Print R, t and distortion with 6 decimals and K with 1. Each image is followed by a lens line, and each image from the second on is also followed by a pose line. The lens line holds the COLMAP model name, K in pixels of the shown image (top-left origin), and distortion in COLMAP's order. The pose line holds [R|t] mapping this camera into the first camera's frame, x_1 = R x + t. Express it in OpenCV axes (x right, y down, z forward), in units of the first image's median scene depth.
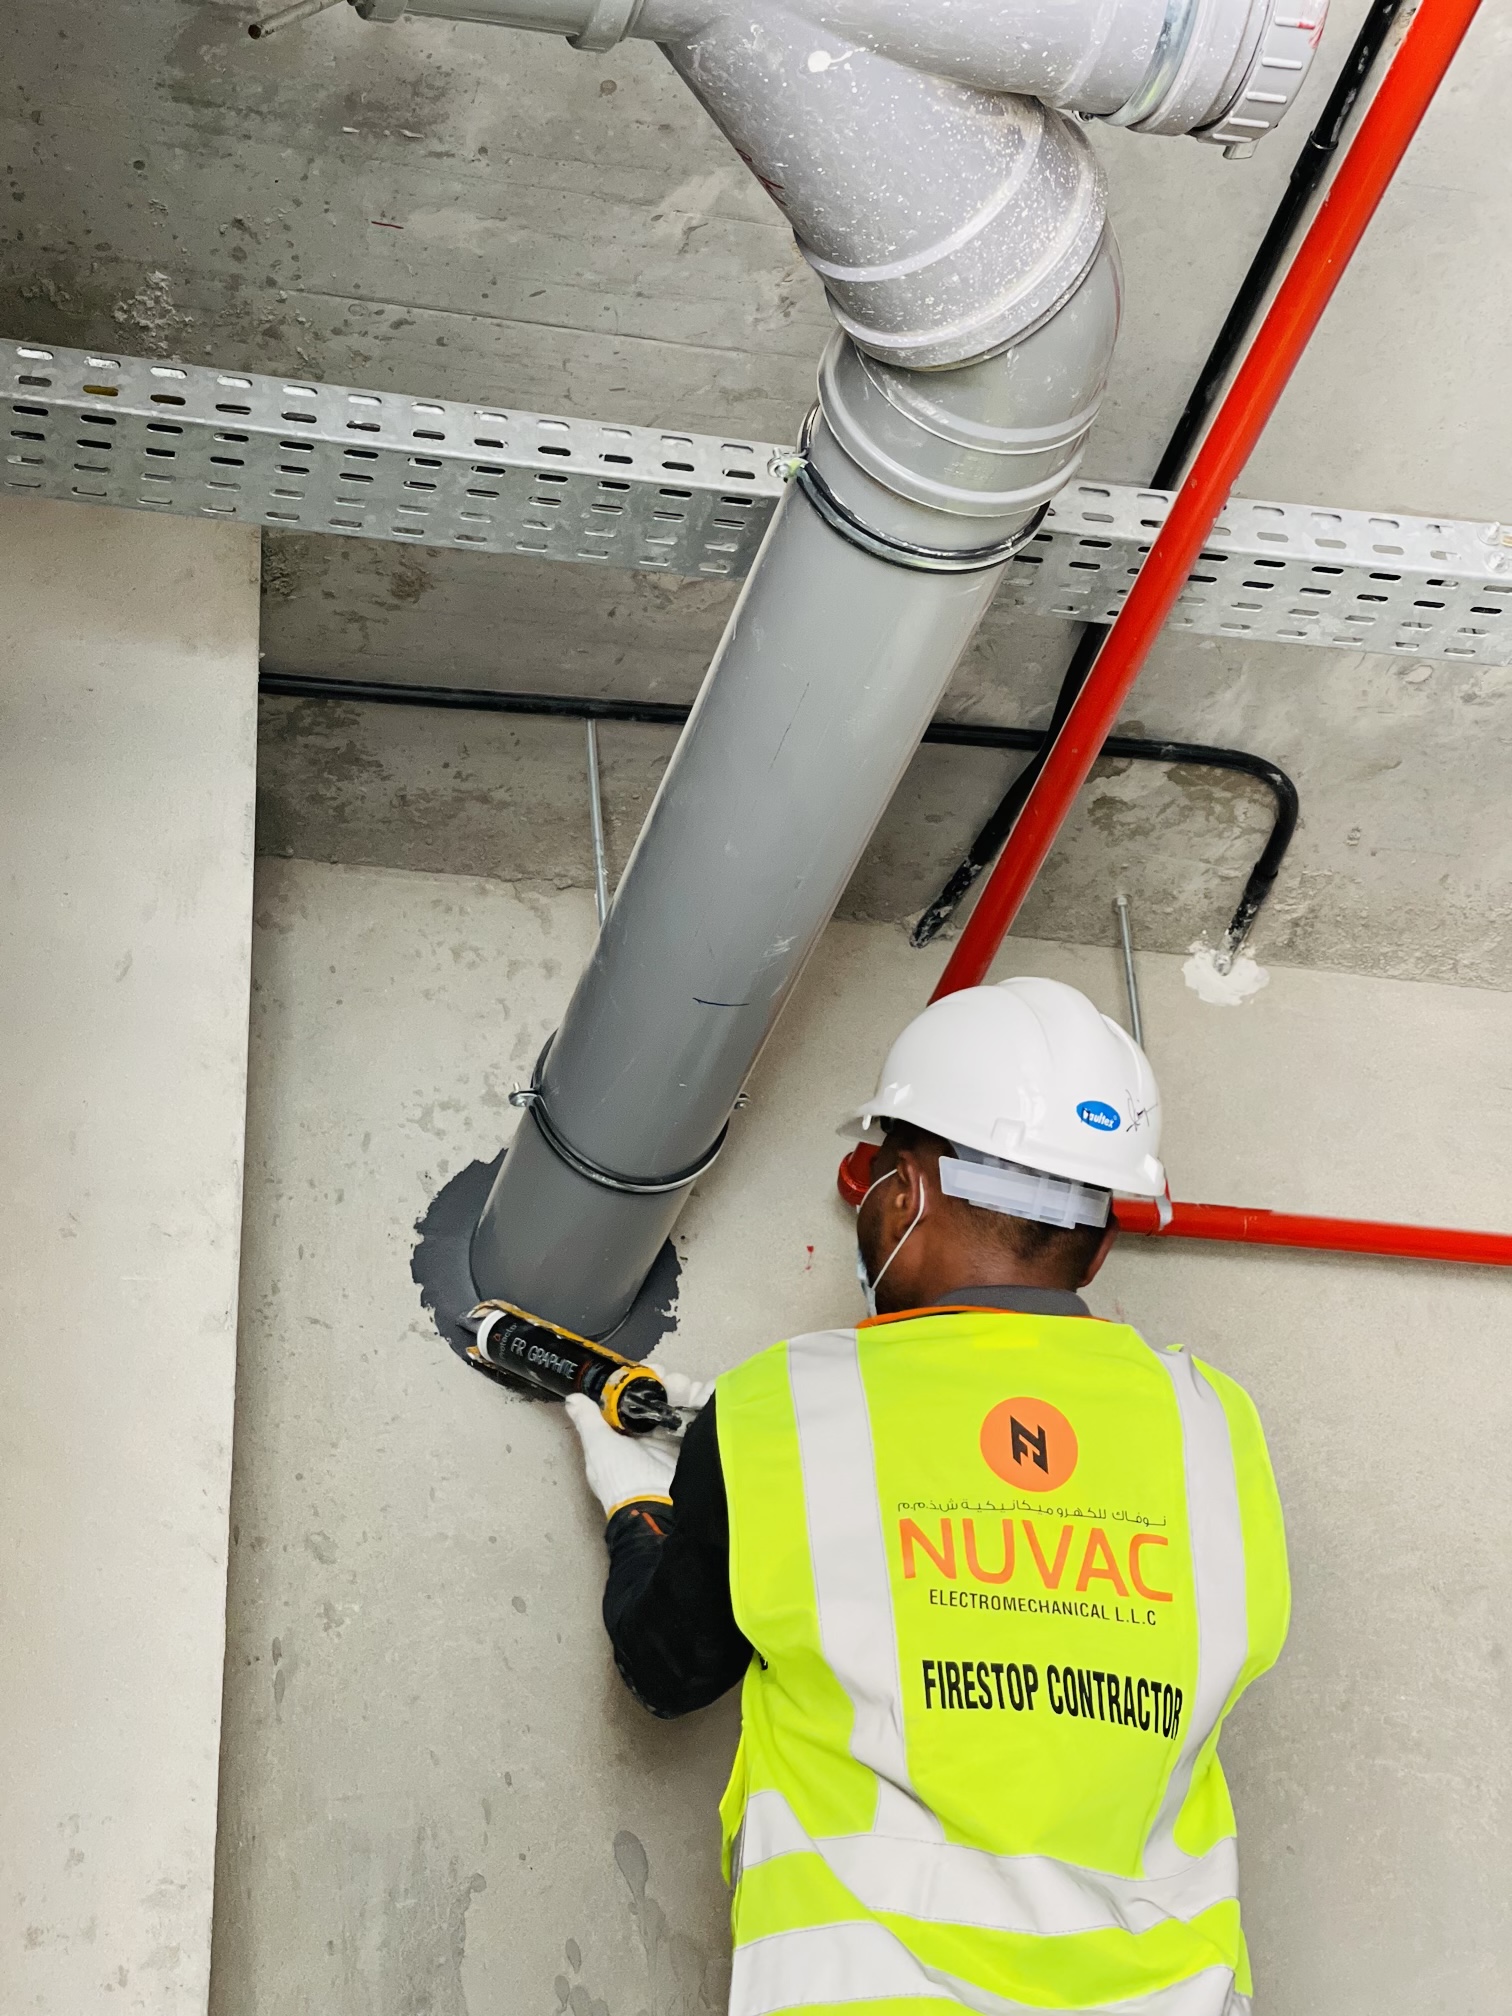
lens RADIAL K [[3580.5, 0, 756.0], [0, 3580.5, 1008.0], [0, 0, 1]] dist [0.144627, 0.002348]
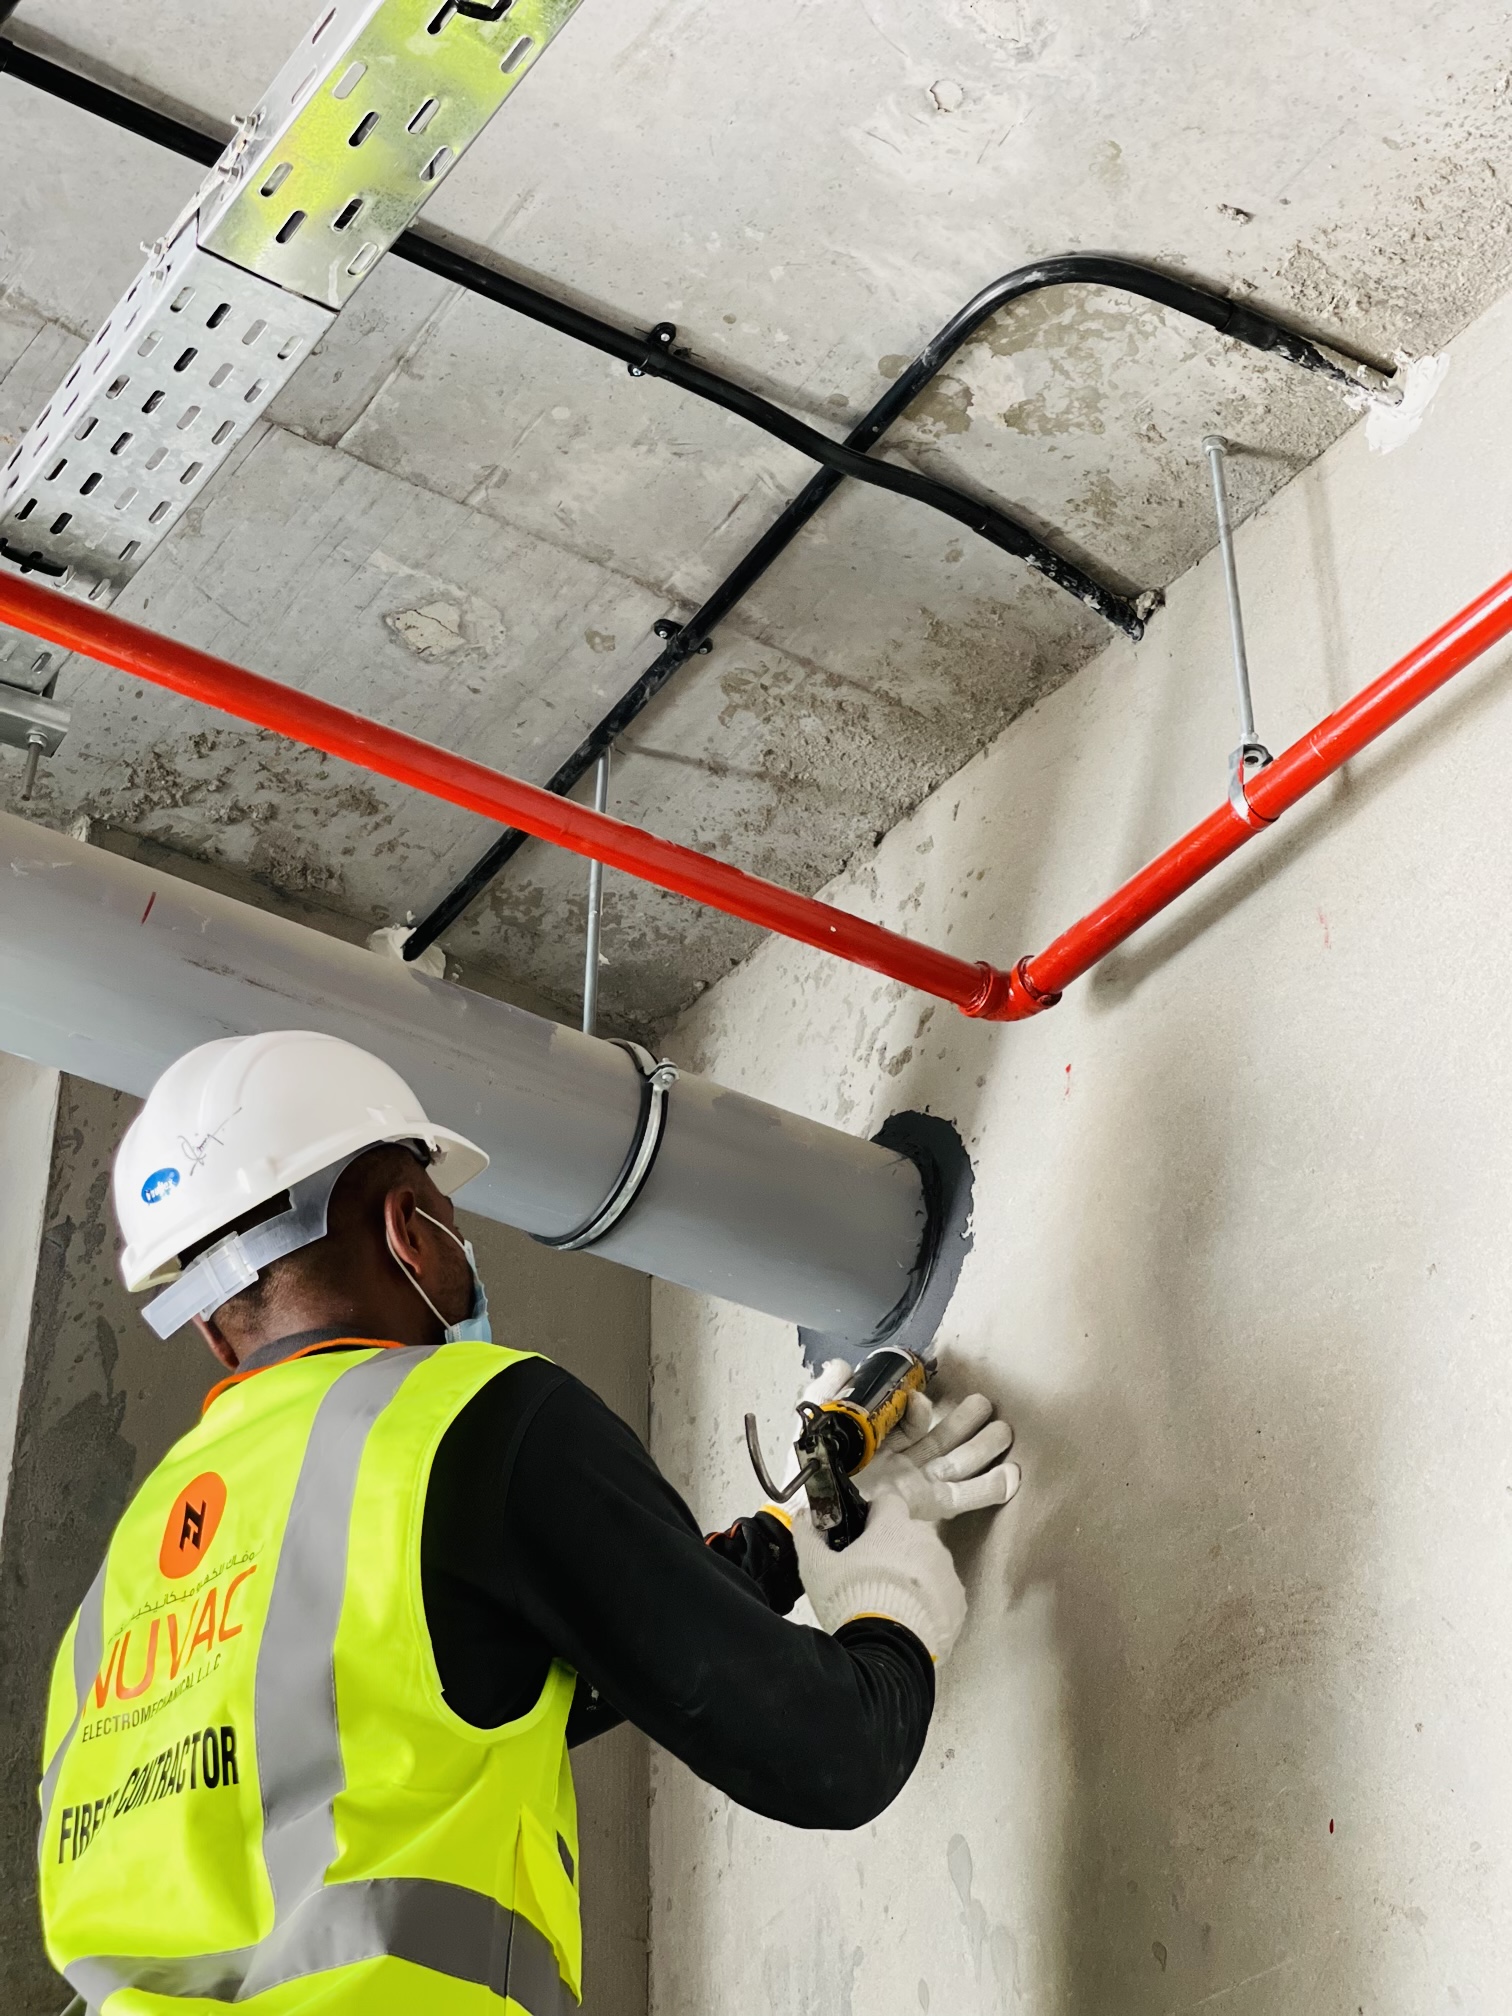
lens RADIAL K [[3580.5, 0, 756.0], [0, 3580.5, 1008.0], [0, 0, 1]] dist [0.144627, 0.002348]
pose [[0.391116, -0.530834, -0.751827, 0.727689], [0.535722, 0.795553, -0.283013, 0.294602], [0.748351, -0.292079, 0.595534, 0.499702]]
